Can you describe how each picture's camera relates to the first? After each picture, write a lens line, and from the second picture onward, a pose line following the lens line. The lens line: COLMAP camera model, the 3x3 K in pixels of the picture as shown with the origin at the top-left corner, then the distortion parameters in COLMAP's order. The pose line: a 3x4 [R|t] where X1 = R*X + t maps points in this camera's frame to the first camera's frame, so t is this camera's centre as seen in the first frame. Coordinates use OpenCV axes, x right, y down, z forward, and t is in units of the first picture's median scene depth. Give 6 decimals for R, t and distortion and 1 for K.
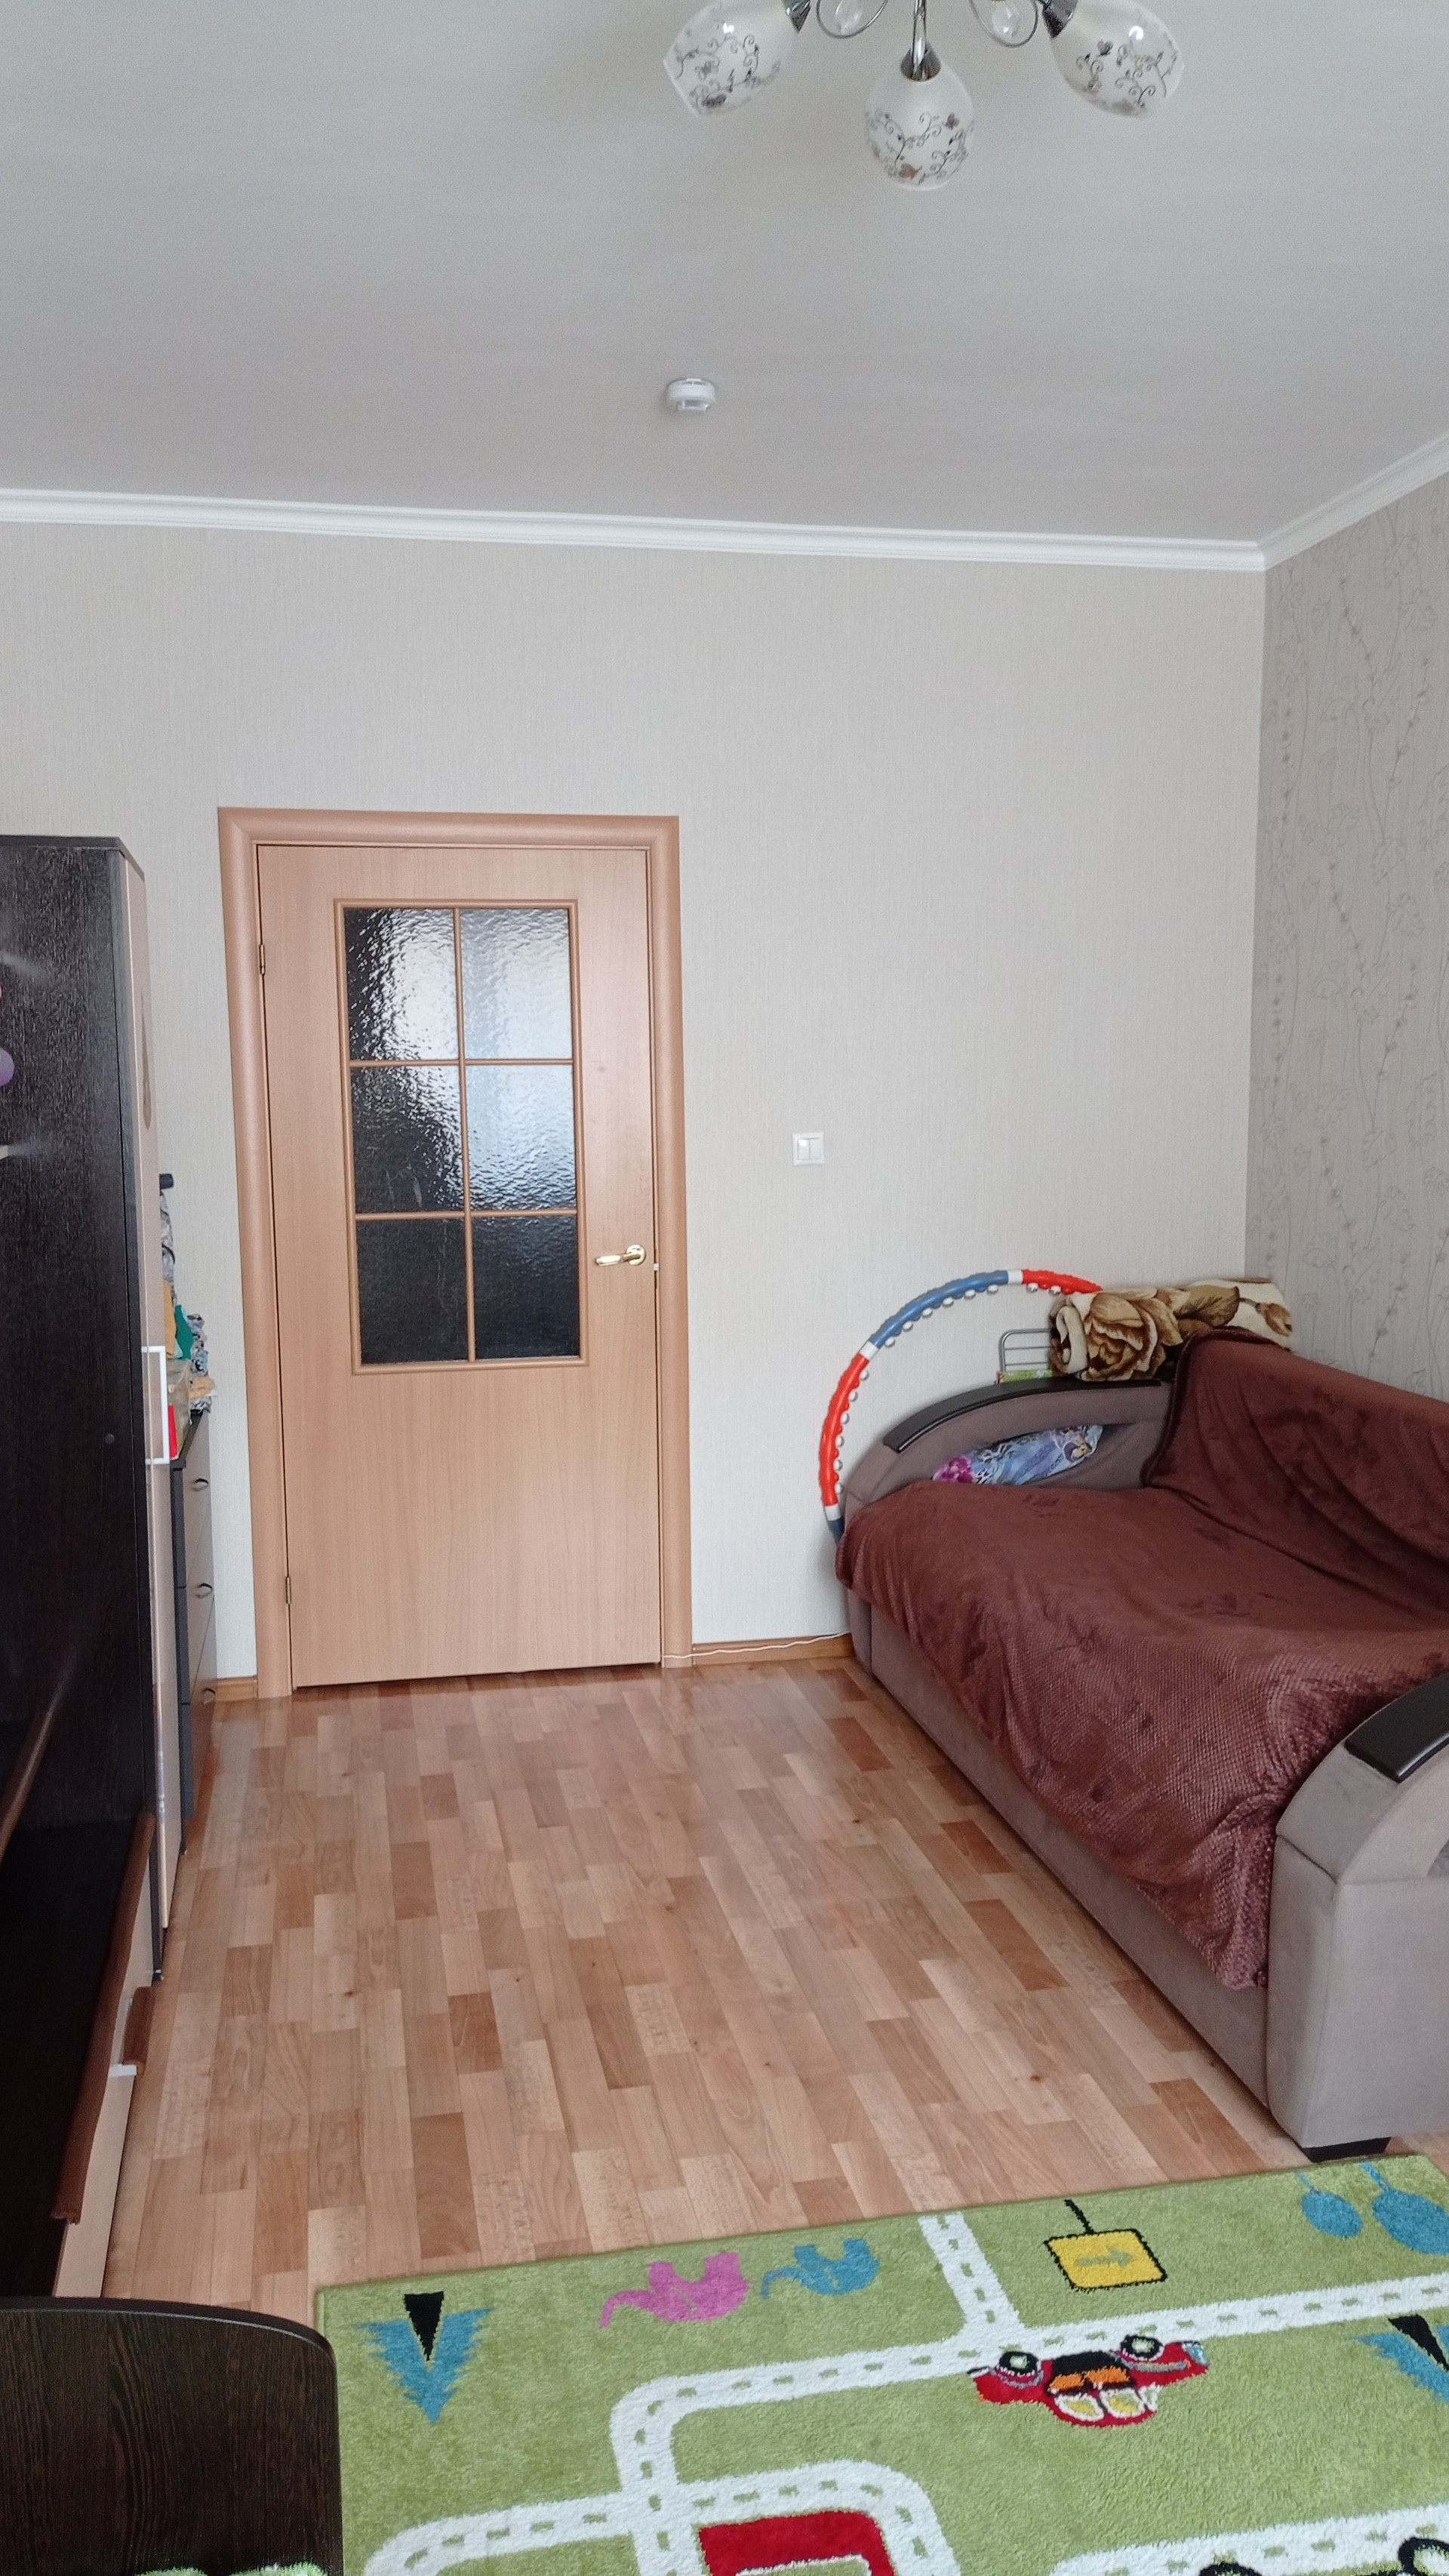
lens RADIAL K [[1934.4, 0, 723.9], [0, 1934.4, 1282.9], [0, 0, 1]] dist [0.066071, -0.091531]
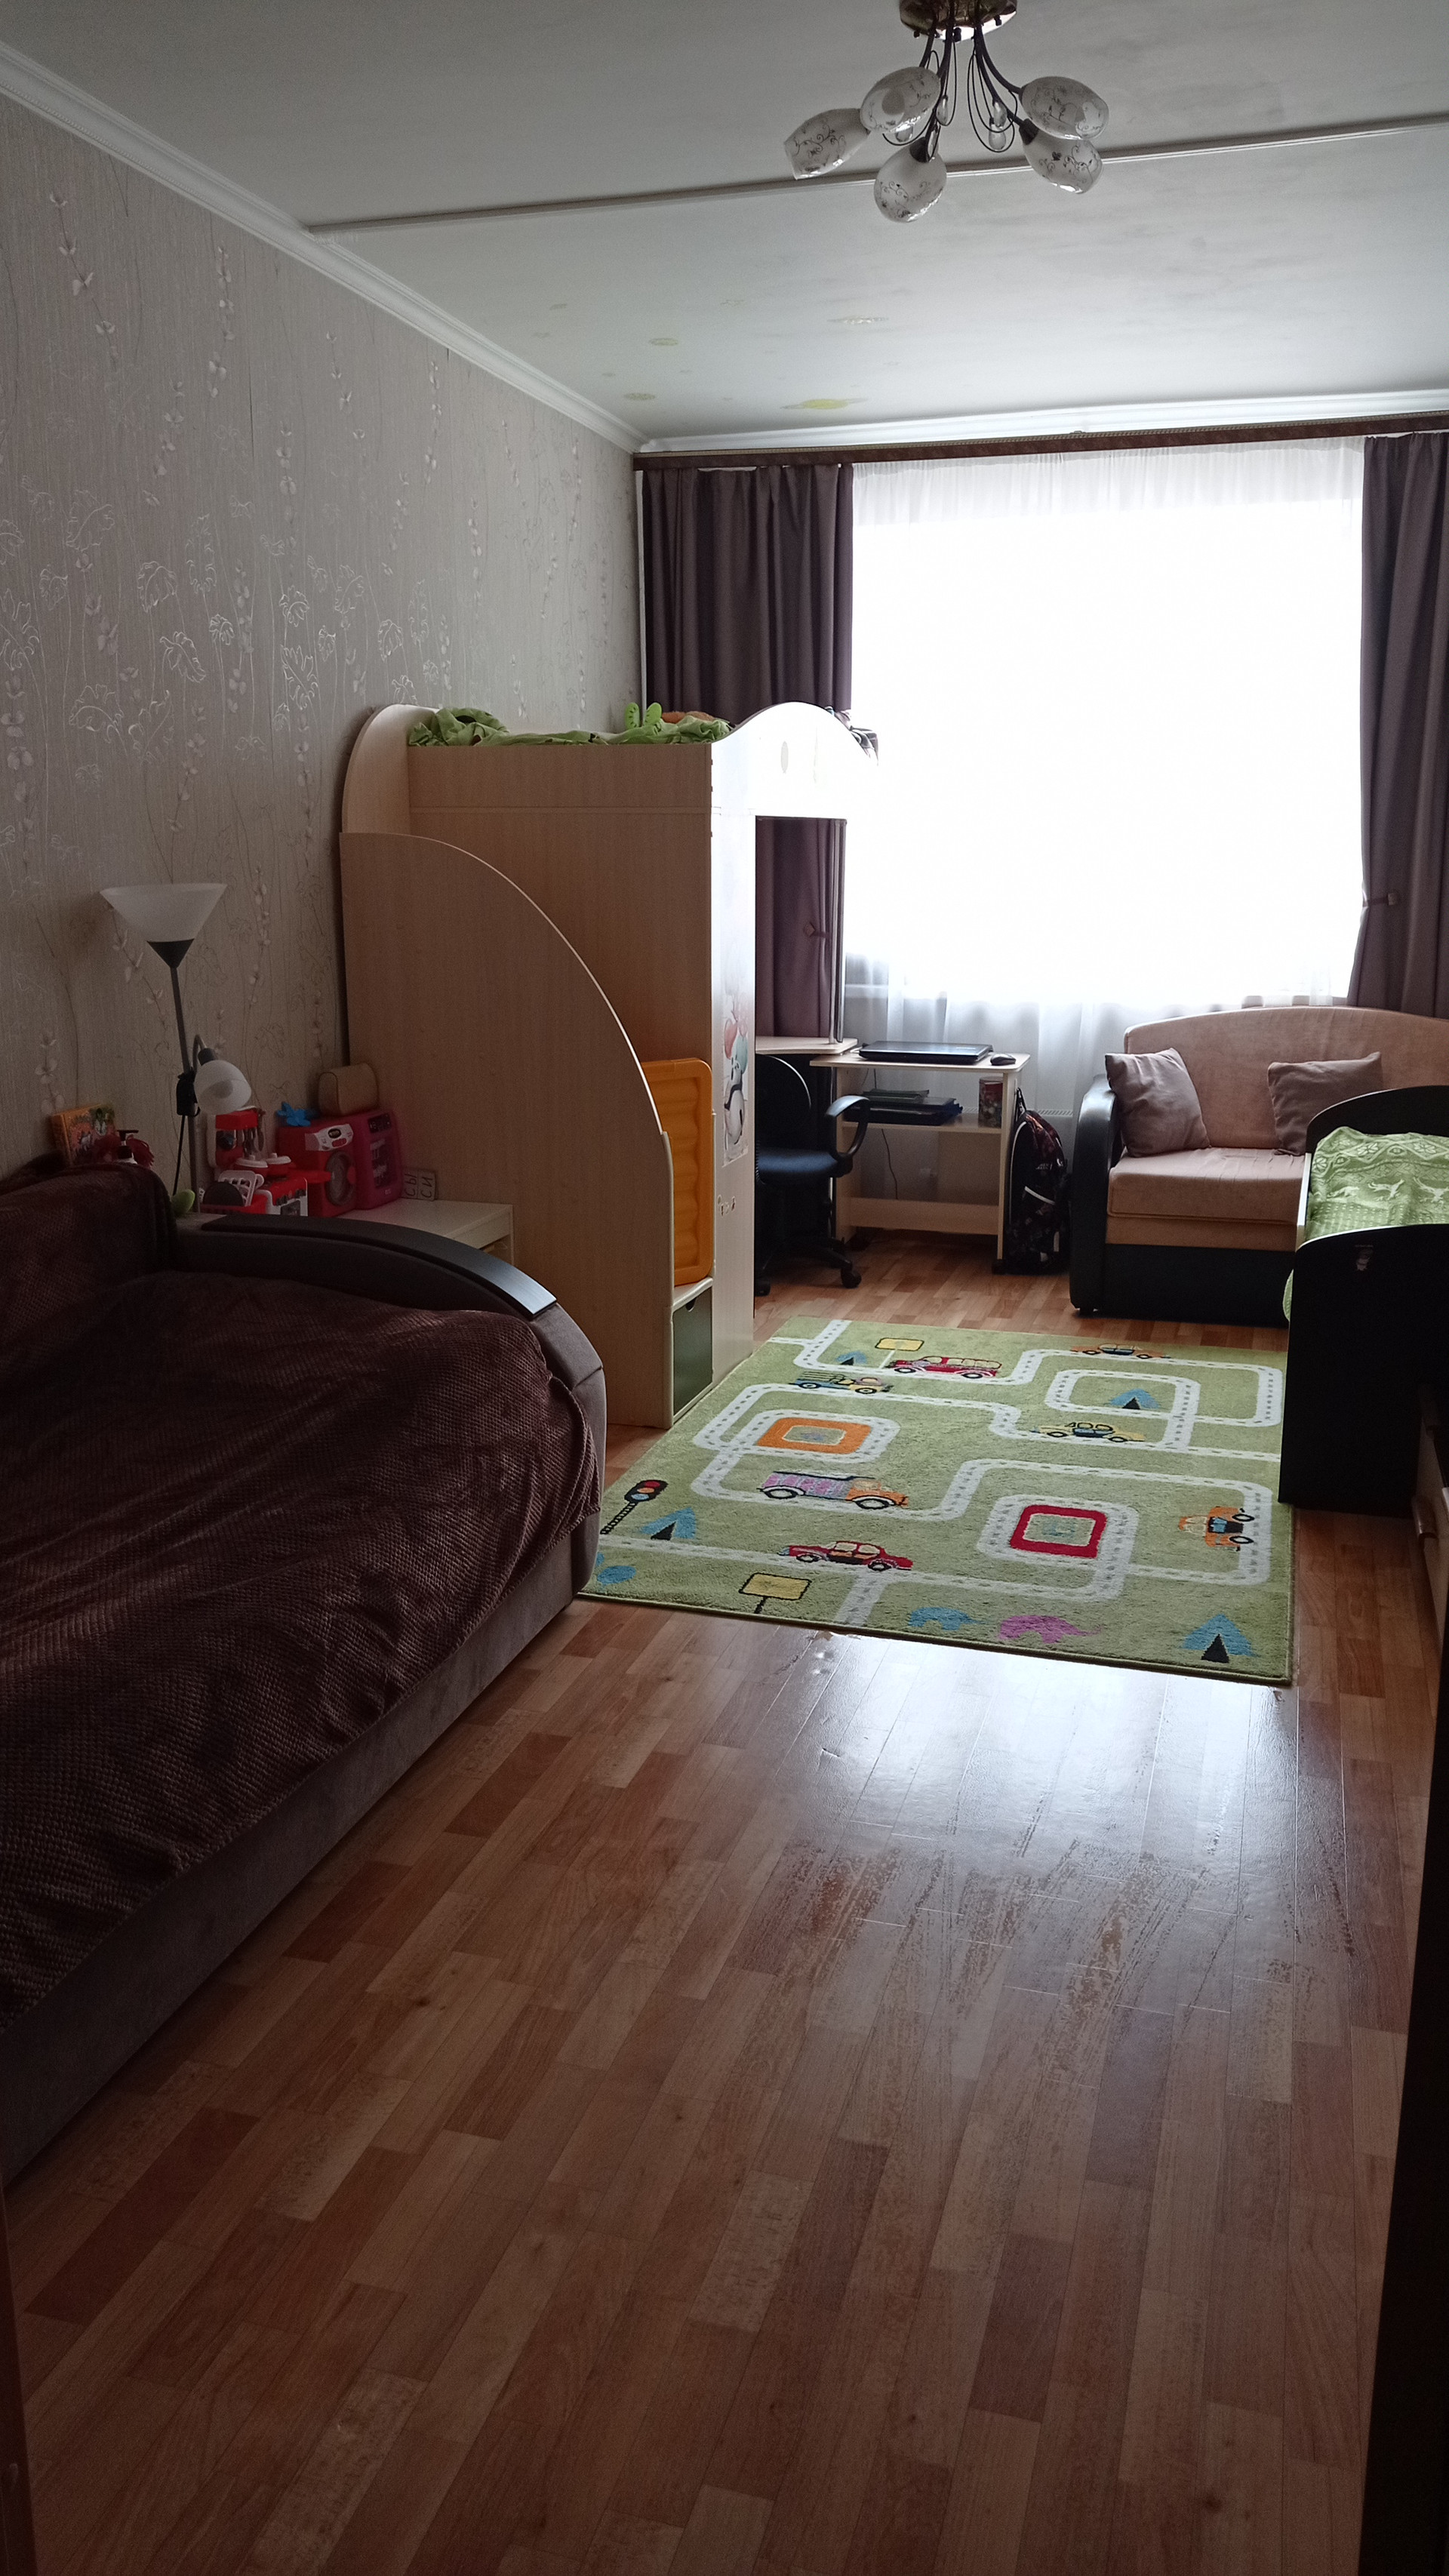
lens RADIAL K [[1934.4, 0, 693.4], [0, 1934.4, 1345.0], [0, 0, 1]] dist [0.066071, -0.091531]
pose [[-0.877240, -0.104804, 0.468473, -0.428409], [0.069875, 0.937608, 0.340602, -0.205116], [-0.474940, 0.331524, -0.815183, 2.097727]]
